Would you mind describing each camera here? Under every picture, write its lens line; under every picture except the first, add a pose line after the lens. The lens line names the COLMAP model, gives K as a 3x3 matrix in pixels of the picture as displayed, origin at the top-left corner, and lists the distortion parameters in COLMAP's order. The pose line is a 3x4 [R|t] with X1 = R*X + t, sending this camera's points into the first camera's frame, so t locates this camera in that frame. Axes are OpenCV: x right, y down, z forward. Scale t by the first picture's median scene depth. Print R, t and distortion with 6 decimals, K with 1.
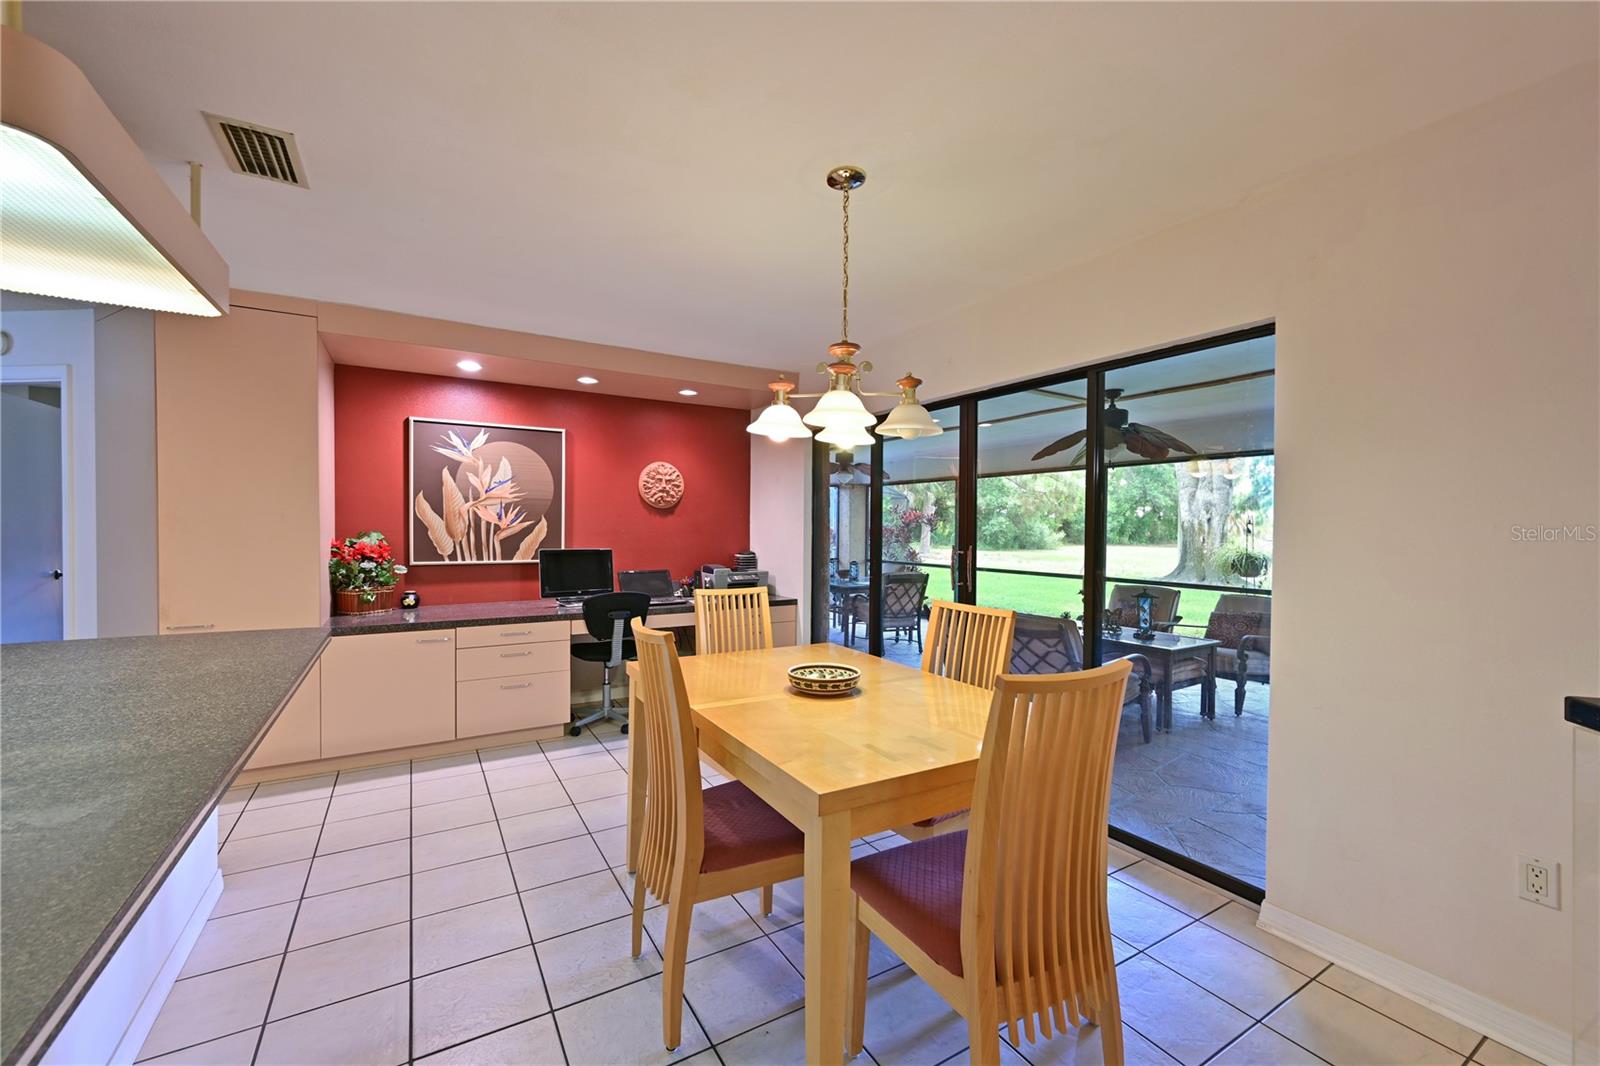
lens RADIAL K [[632.7, 0, 797.2], [0, 632.7, 539.4], [0, 0, 1]] dist [-0.000537, 0.001011]
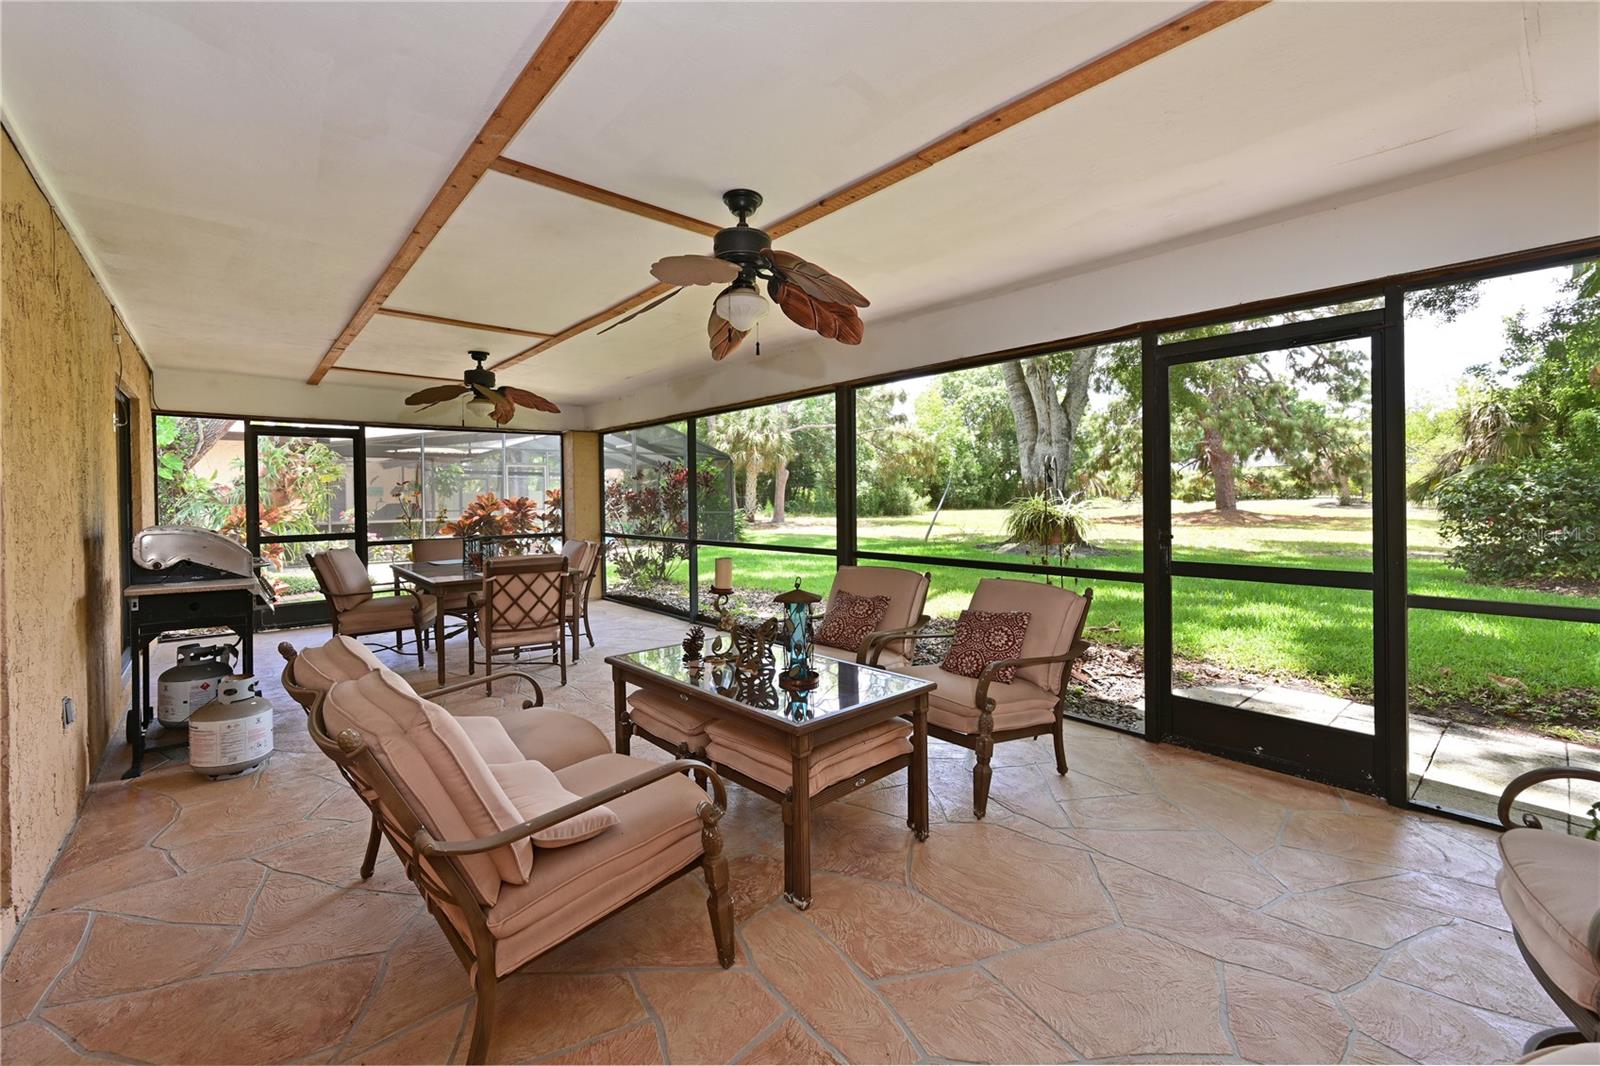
lens RADIAL K [[664.2, 0, 789.5], [0, 664.2, 499.4], [0, 0, 1]] dist [-0.002935, -0.000182]
pose [[0.985418, -0.021620, 0.168774, 0.130559], [0.024307, 0.999608, -0.013871, 0.005517], [-0.168408, 0.017771, 0.985557, 0.138243]]
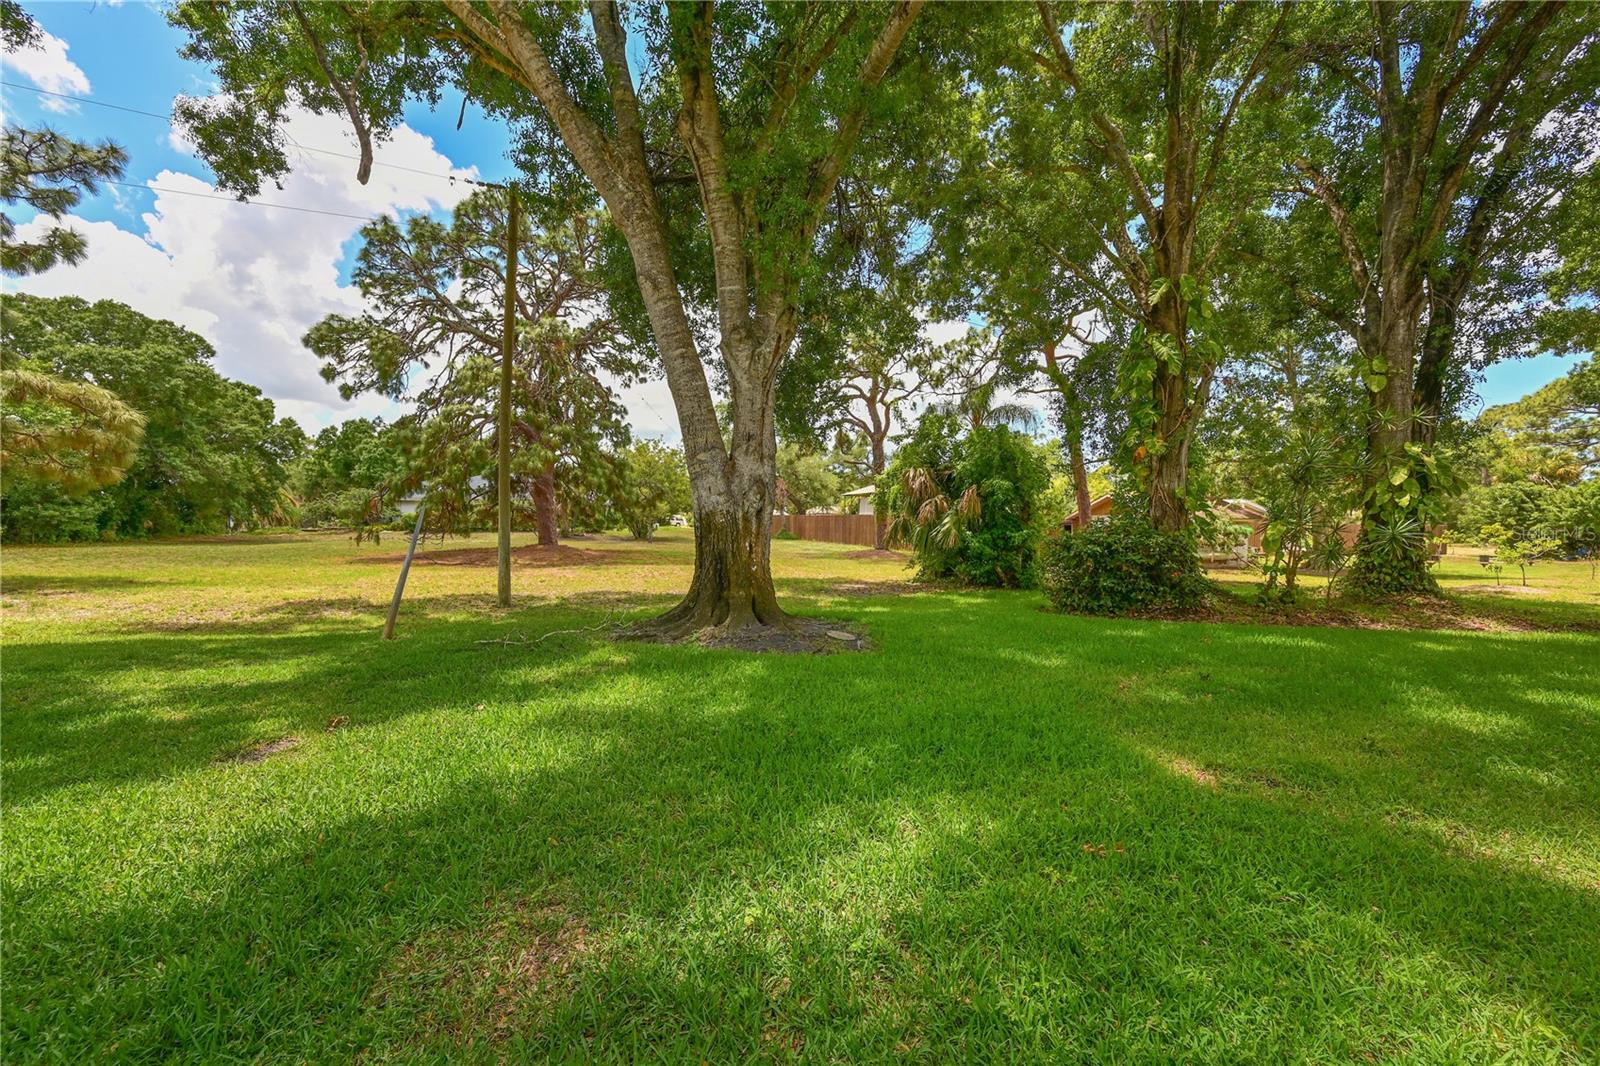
lens RADIAL K [[632.7, 0, 806.0], [0, 632.7, 529.7], [0, 0, 1]] dist [-0.000537, 0.001011]
pose [[0.175691, -0.014553, 0.984338, 0.109250], [0.008435, 0.999876, 0.013277, -0.021330], [-0.984409, 0.005970, 0.175792, 0.846916]]
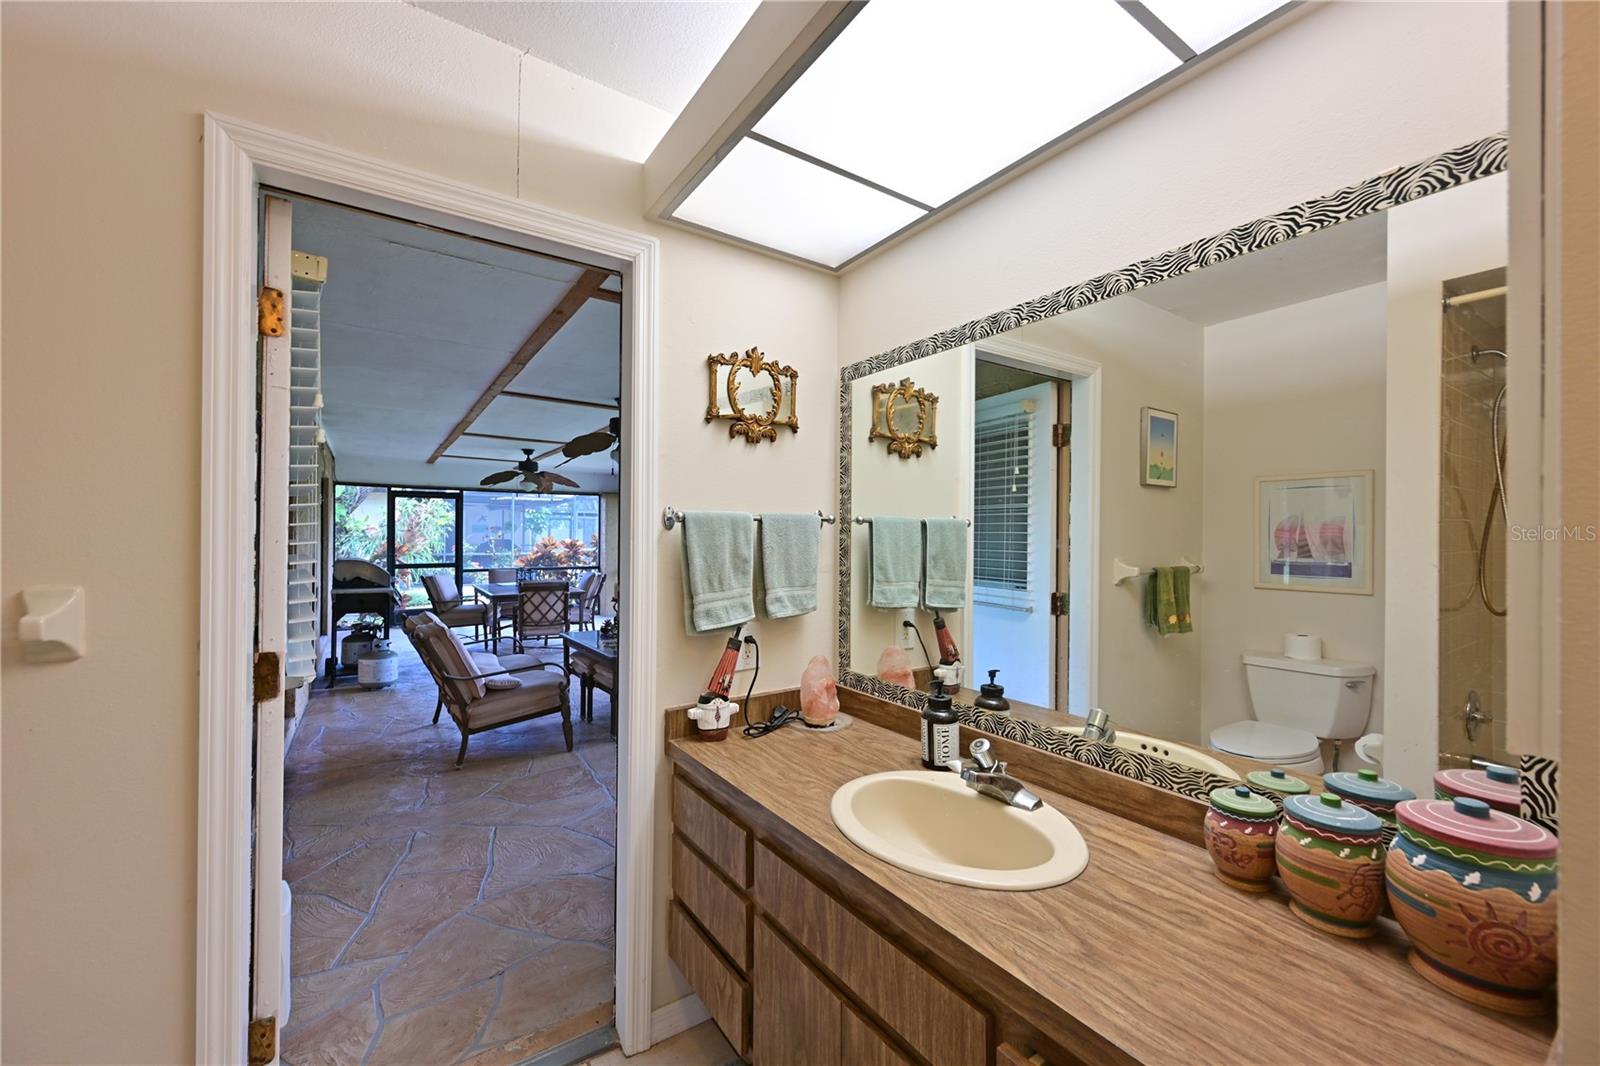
lens RADIAL K [[632.7, 0, 795.0], [0, 632.7, 534.5], [0, 0, 1]] dist [-0.000537, 0.001011]
pose [[0.998363, -0.001099, 0.057193, 0.212424], [0.002270, 0.999789, -0.020424, 0.000323], [-0.057158, 0.020521, 0.998154, -0.008099]]
